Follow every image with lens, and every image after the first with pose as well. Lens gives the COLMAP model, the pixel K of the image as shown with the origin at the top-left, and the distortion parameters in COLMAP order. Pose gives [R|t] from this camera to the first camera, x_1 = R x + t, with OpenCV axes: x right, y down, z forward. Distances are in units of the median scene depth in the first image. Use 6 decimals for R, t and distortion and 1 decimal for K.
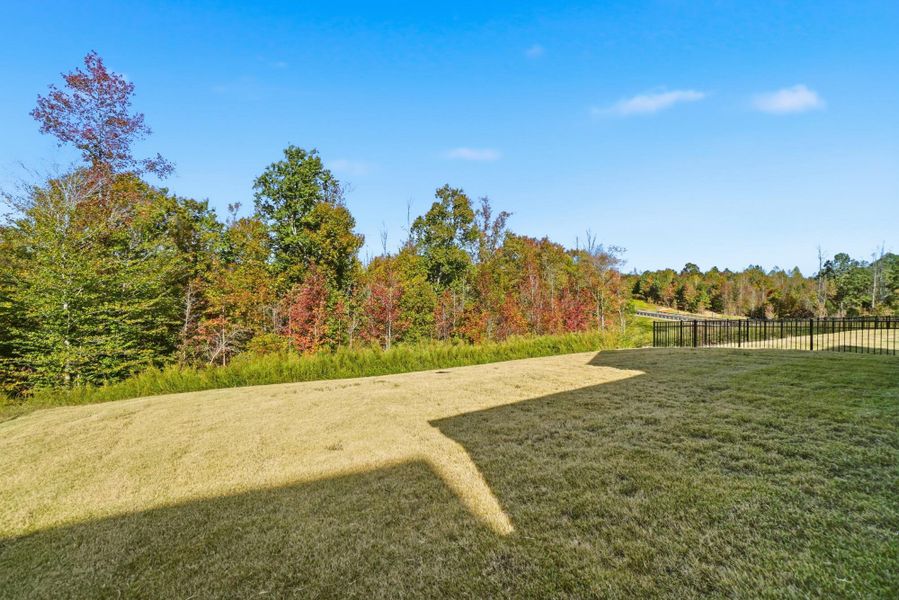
lens RADIAL K [[403.4, 0, 437.3], [0, 403.4, 301.0], [0, 0, 1]] dist [-0.038739, 0.000289]
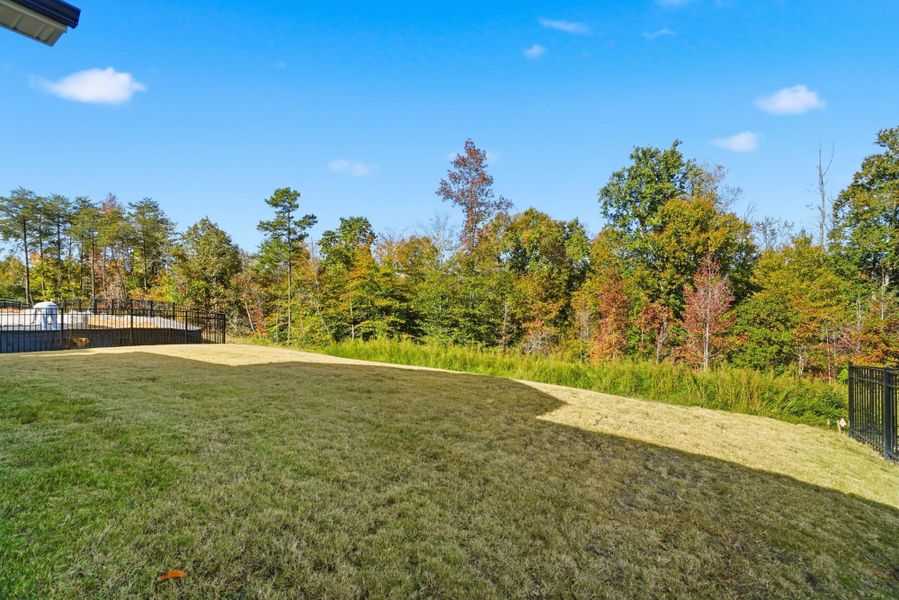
lens RADIAL K [[411.8, 0, 446.6], [0, 411.8, 299.0], [0, 0, 1]] dist [-0.059236, 0.029158]
pose [[0.450714, -0.010620, -0.892605, 0.323386], [-0.014309, 0.999715, -0.019119, 0.003753], [0.892554, 0.021390, 0.450433, 0.154459]]
